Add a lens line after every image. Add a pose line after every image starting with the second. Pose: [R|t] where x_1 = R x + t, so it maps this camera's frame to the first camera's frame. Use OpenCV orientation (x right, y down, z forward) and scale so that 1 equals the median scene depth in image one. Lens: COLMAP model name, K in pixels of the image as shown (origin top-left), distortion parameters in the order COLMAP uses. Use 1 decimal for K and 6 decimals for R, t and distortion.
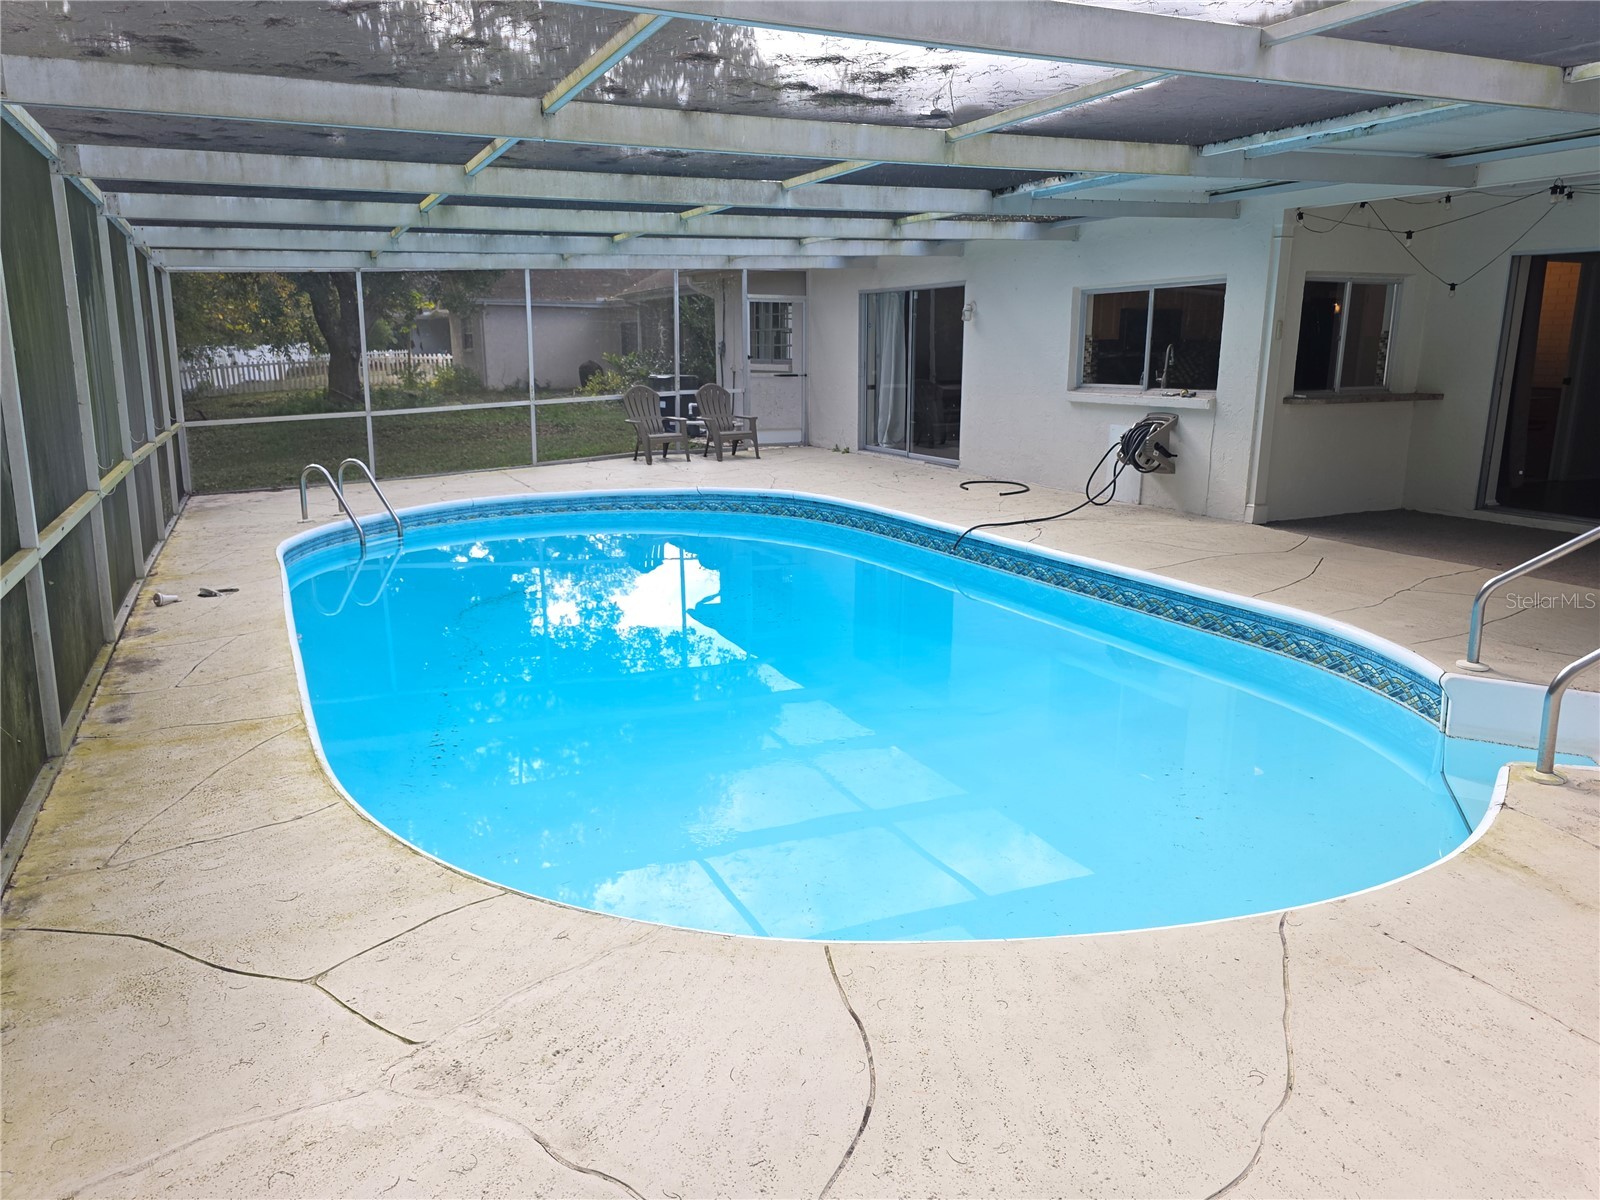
lens RADIAL K [[1090.2, 0, 795.4], [0, 1090.2, 597.7], [0, 0, 1]] dist [0.008908, -0.001921]
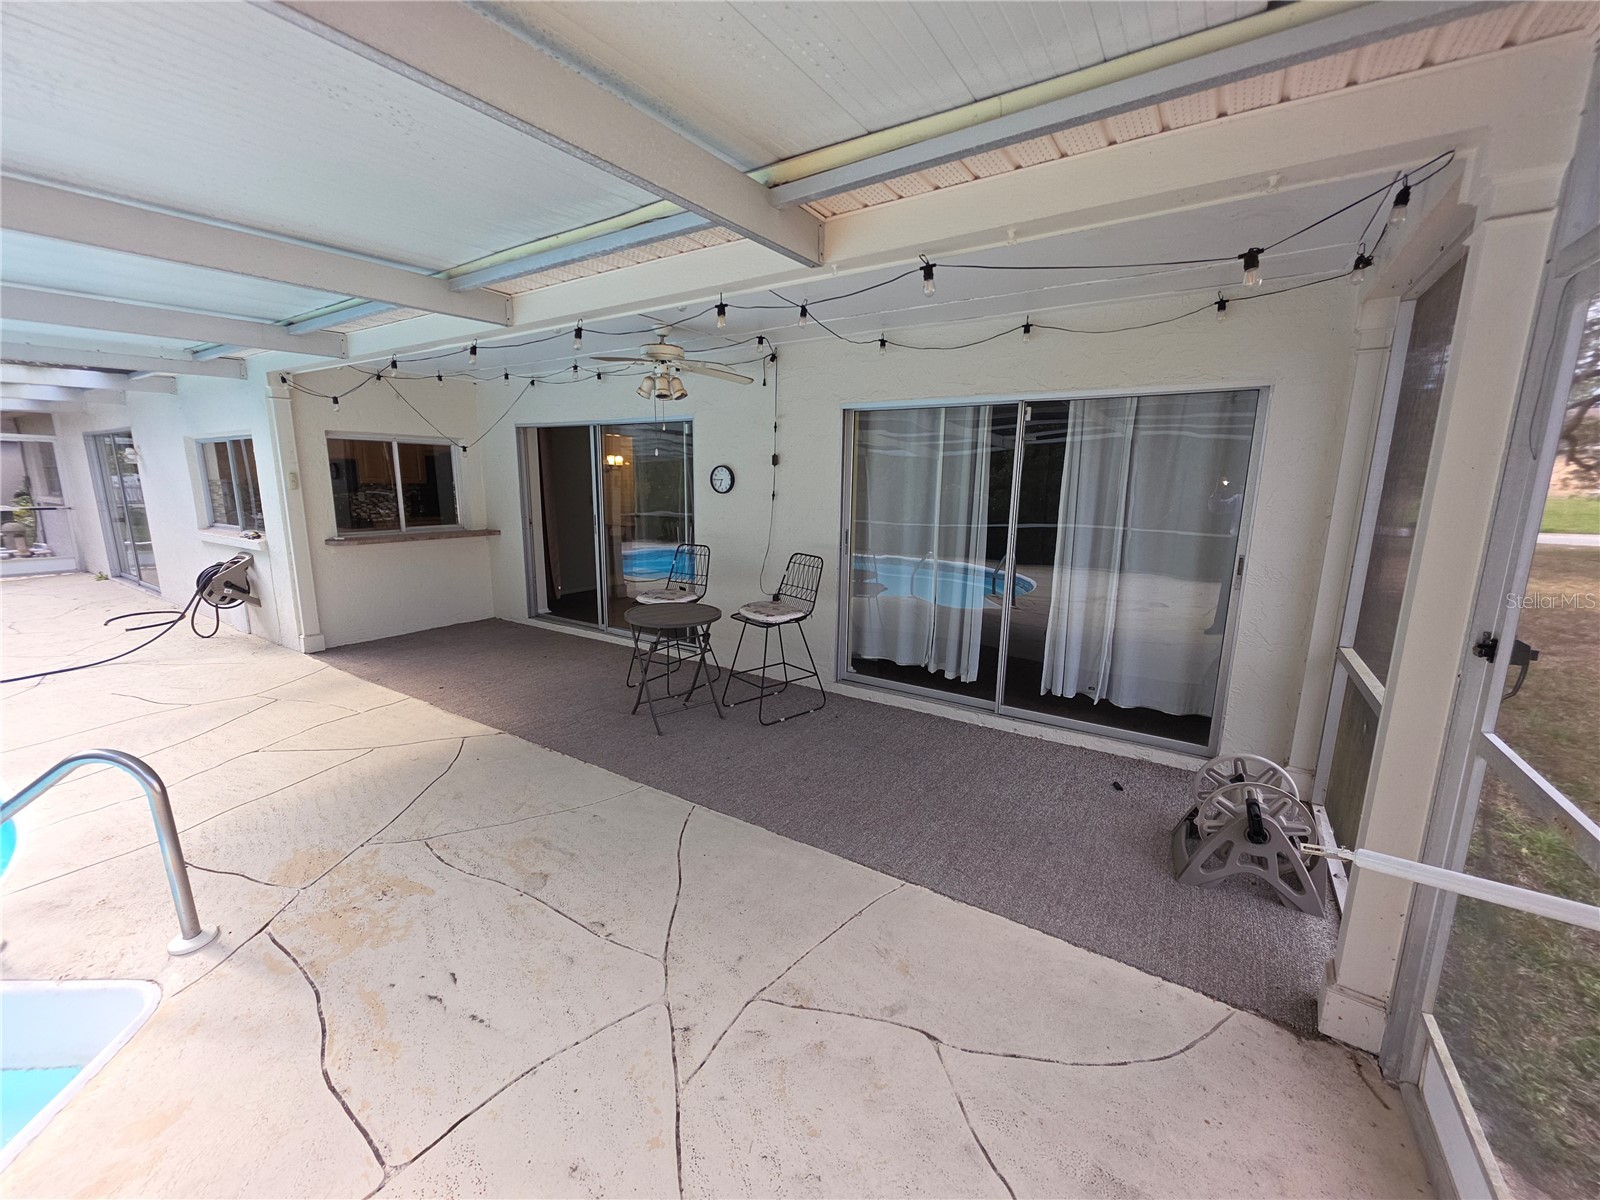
lens RADIAL K [[634.4, 0, 790.3], [0, 634.4, 593.0], [0, 0, 1]] dist [-0.001369, 0.000023]
pose [[0.853939, -0.077371, 0.514589, 0.482340], [0.101119, 0.994707, -0.018242, -0.062570], [-0.510454, 0.067612, 0.857243, 0.178919]]
